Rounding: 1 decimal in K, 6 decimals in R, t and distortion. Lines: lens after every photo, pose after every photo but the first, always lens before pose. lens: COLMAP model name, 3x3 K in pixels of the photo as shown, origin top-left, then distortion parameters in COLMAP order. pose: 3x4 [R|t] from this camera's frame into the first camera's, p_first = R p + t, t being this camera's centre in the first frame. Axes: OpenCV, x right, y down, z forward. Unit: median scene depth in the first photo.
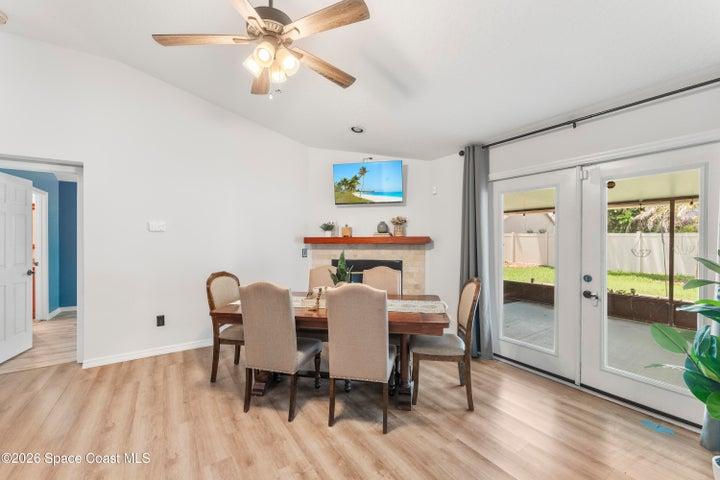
lens RADIAL K [[293.1, 0, 358.5], [0, 293.1, 238.0], [0, 0, 1]] dist [-0.002347, -0.000212]
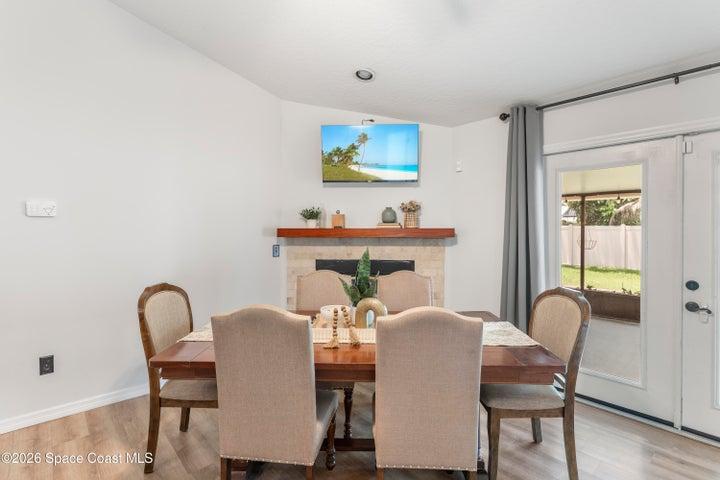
lens RADIAL K [[343.2, 0, 357.1], [0, 343.2, 228.7], [0, 0, 1]] dist [-0.001516, -0.000604]
pose [[0.988238, 0.005919, 0.152811, -0.134636], [-0.005420, 0.999979, -0.003679, 0.000462], [-0.152829, 0.002807, 0.988249, 0.179242]]
